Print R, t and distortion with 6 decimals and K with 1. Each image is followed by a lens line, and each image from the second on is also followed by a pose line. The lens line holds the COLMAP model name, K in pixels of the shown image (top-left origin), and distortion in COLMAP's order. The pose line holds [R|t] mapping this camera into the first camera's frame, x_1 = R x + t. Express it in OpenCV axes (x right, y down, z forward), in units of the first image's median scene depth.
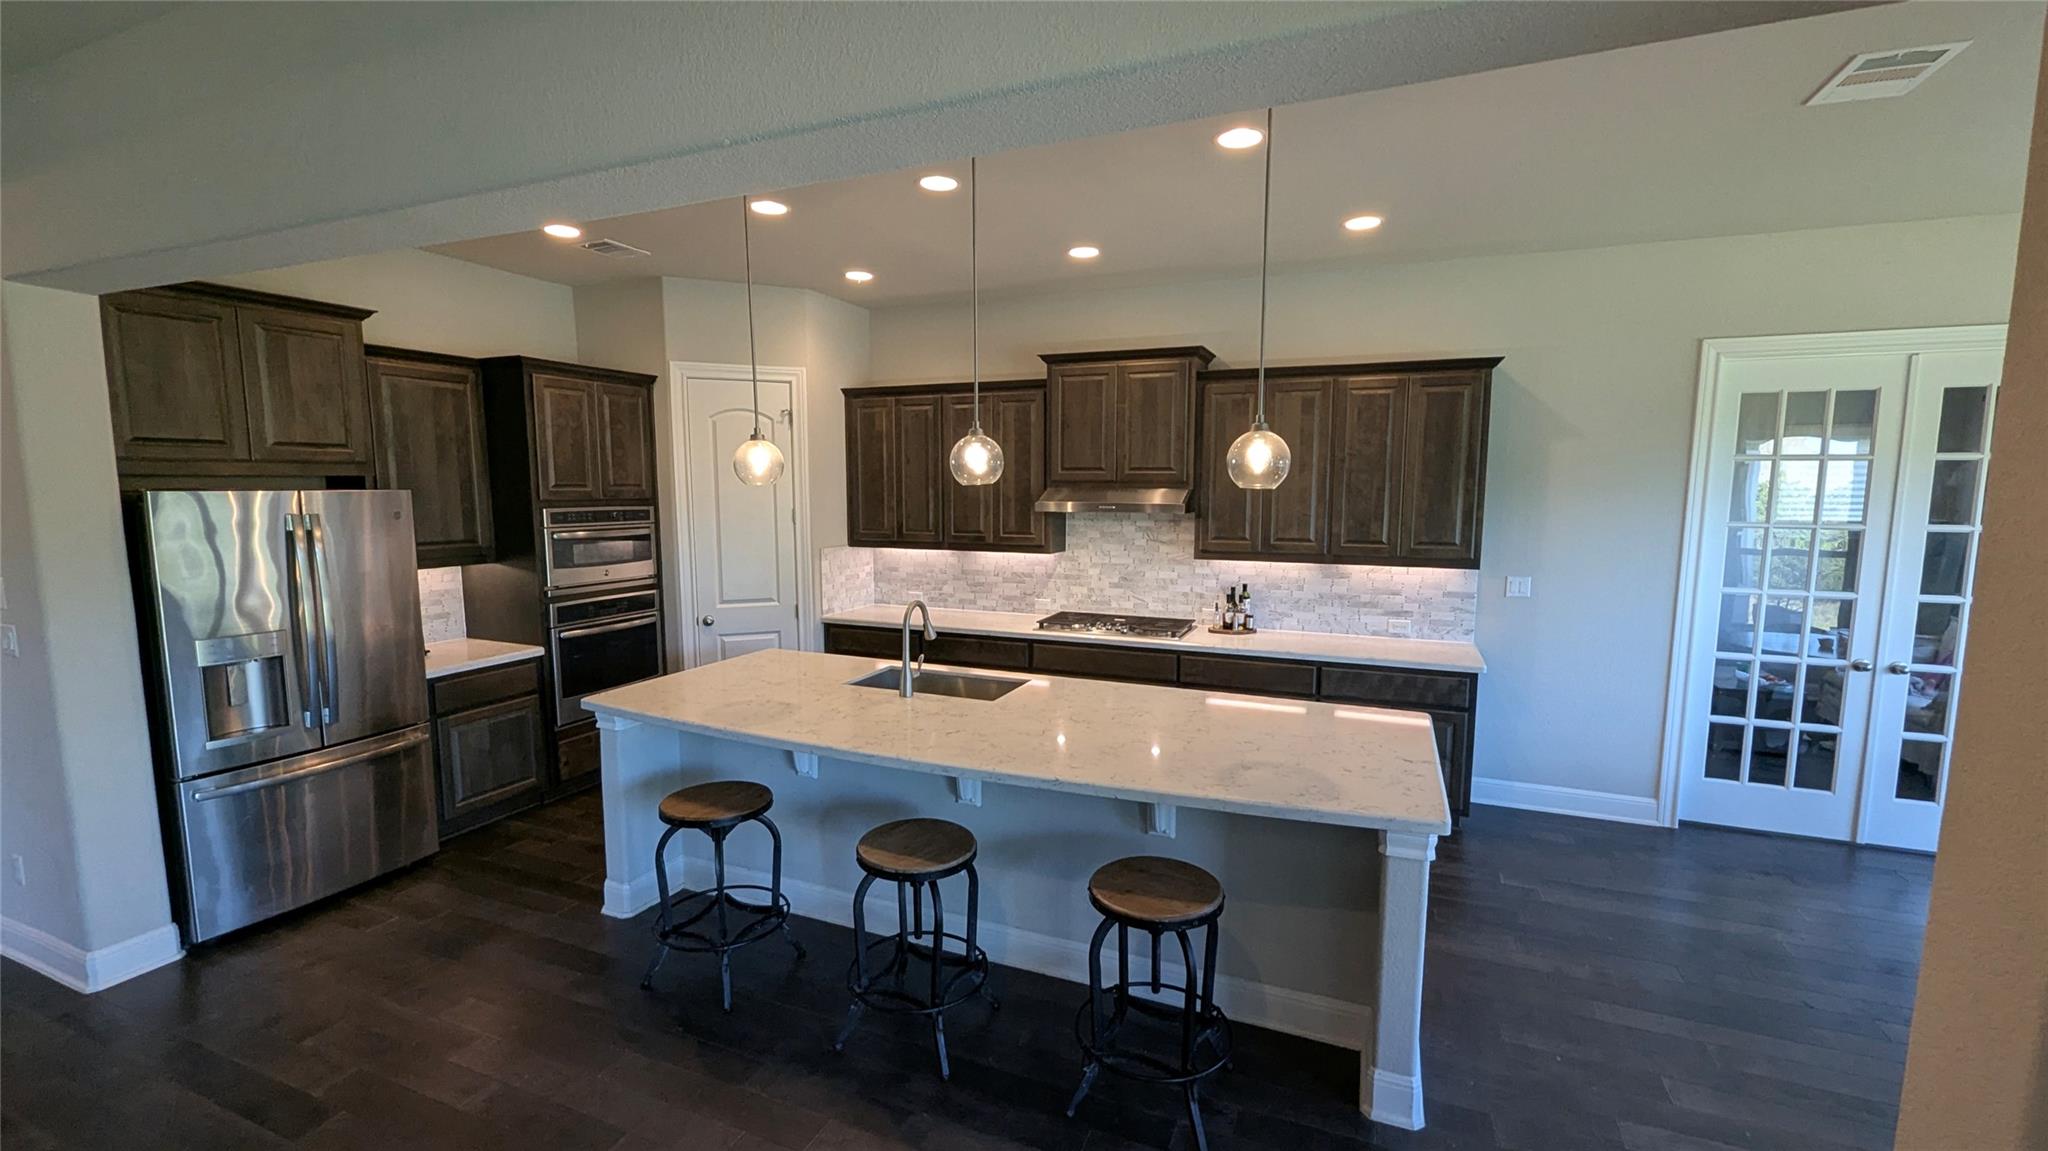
lens RADIAL K [[847.8, 0, 1031.2], [0, 847.8, 580.8], [0, 0, 1]] dist [-0.001719, 0.000191]
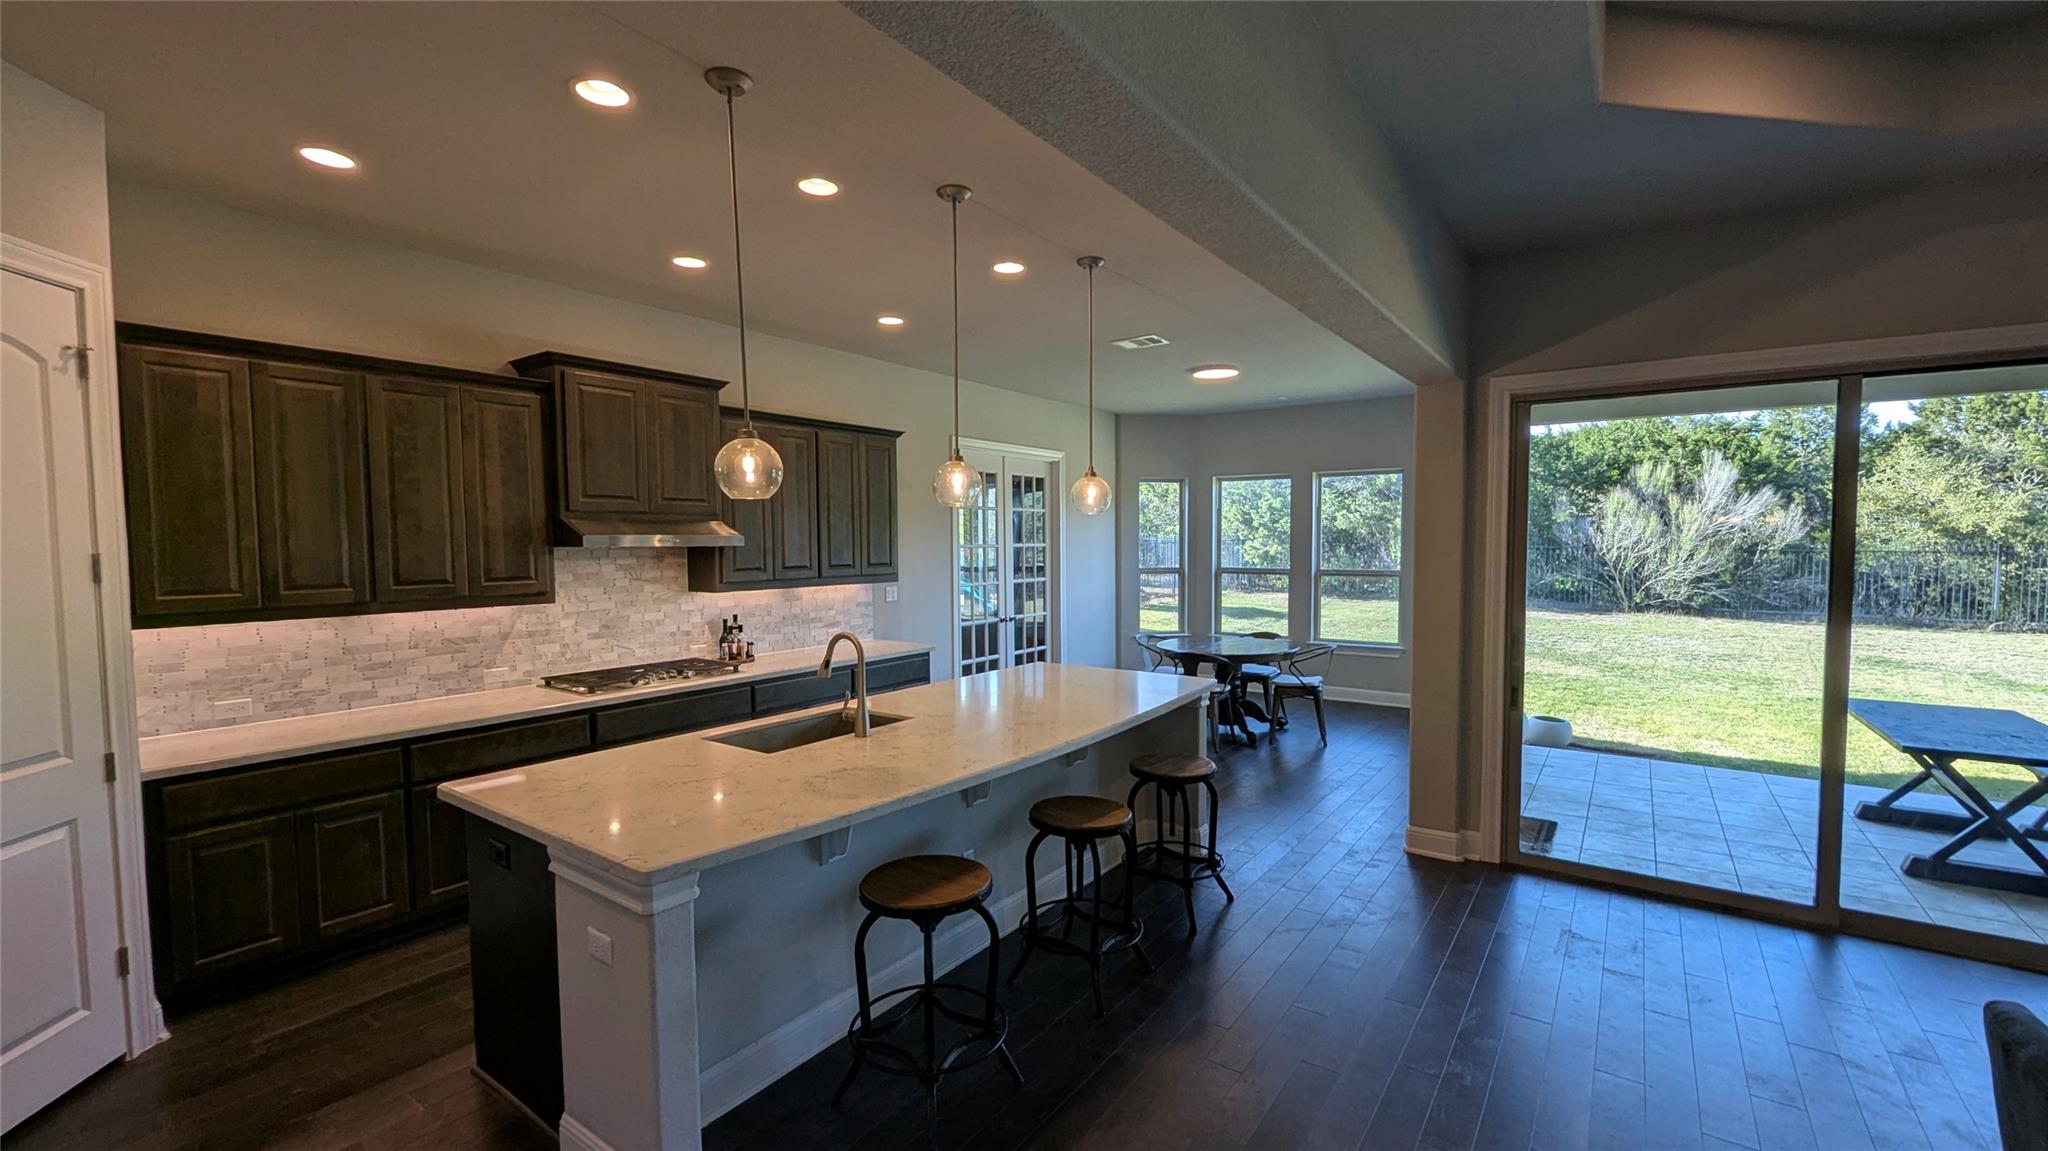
lens RADIAL K [[847.8, 0, 1031.2], [0, 847.8, 580.8], [0, 0, 1]] dist [-0.001719, 0.000191]
pose [[0.225671, -0.052364, 0.972795, -0.675797], [0.117039, 0.992779, 0.026289, -0.022218], [-0.967148, 0.107922, 0.230170, 0.410070]]
